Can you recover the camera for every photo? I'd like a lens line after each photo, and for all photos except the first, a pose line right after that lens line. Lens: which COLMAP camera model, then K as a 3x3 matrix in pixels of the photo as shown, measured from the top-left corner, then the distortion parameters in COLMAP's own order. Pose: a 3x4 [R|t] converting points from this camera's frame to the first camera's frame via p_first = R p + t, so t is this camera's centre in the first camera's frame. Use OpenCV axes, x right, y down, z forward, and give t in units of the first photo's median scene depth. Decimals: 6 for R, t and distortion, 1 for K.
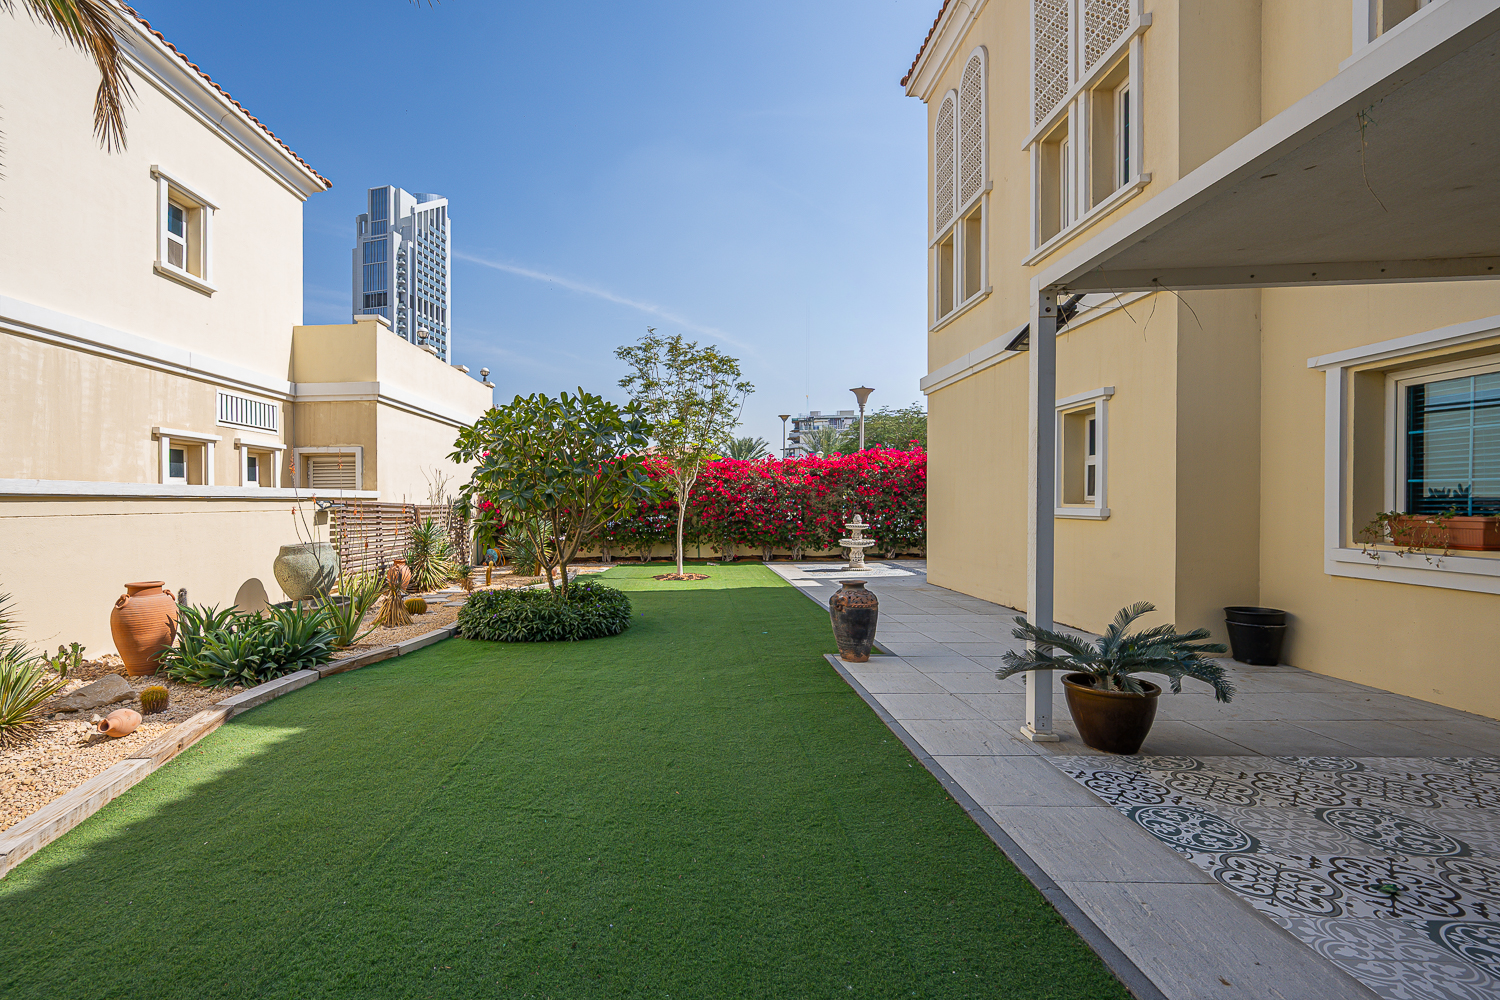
lens RADIAL K [[621.7, 0, 757.9], [0, 621.7, 500.7], [0, 0, 1]] dist [-0.002361, 0.000111]
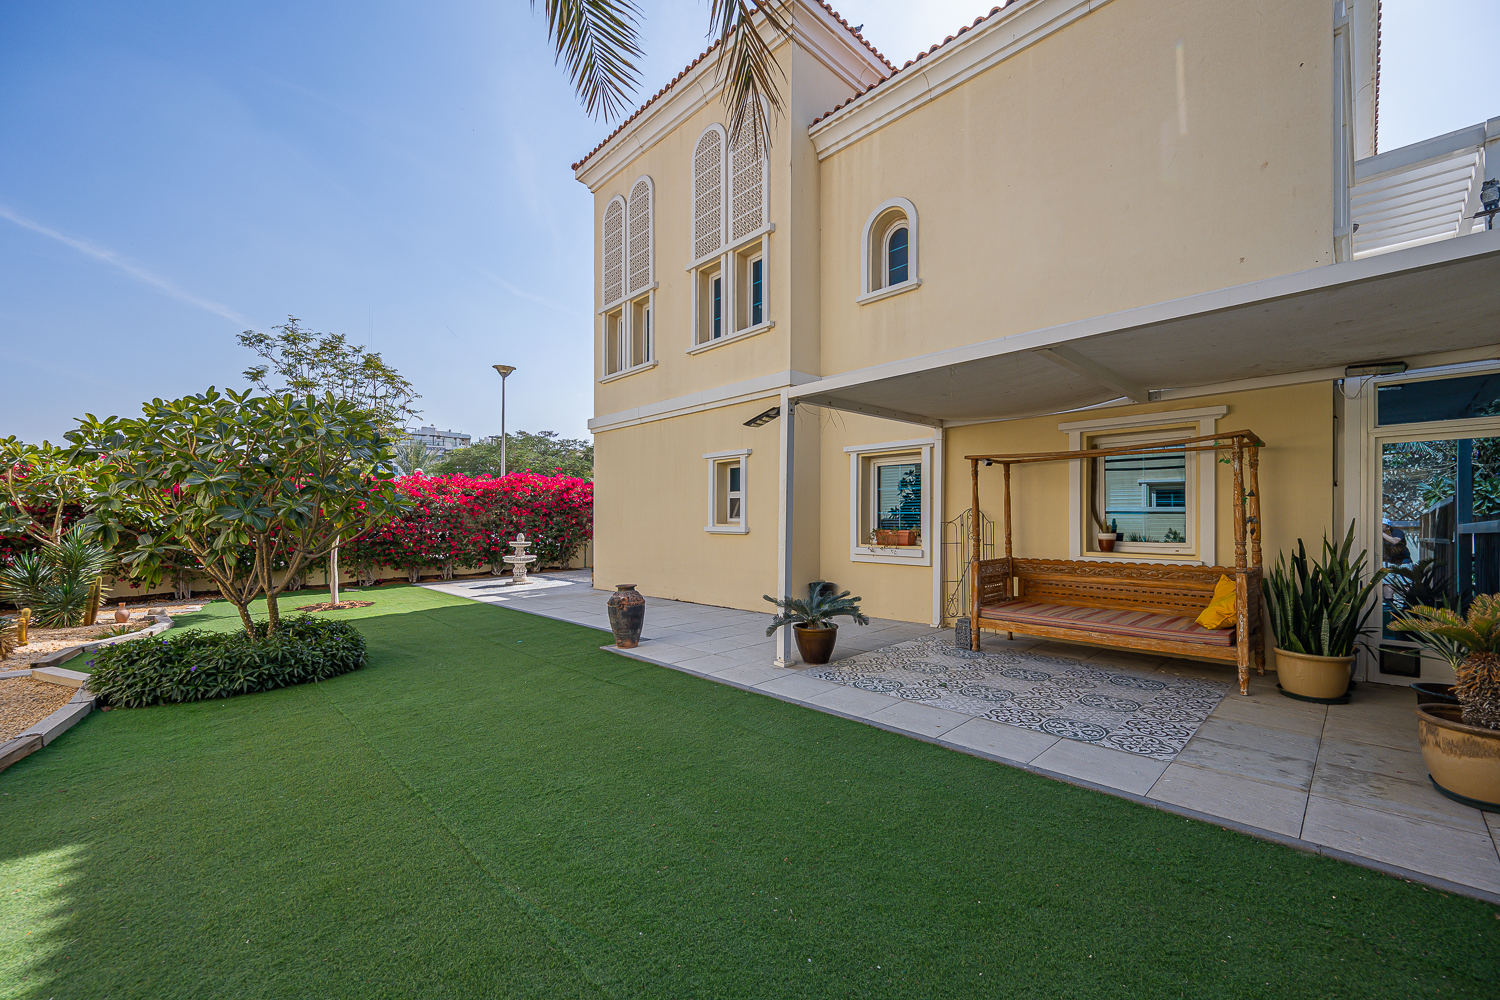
lens RADIAL K [[598.2, 0, 743.4], [0, 598.2, 509.3], [0, 0, 1]] dist [-0.004187, -0.000318]
pose [[0.684441, 0.016753, 0.728876, -0.496308], [-0.005384, 0.999825, -0.017924, -0.004456], [-0.729049, 0.008344, 0.684411, -0.012165]]
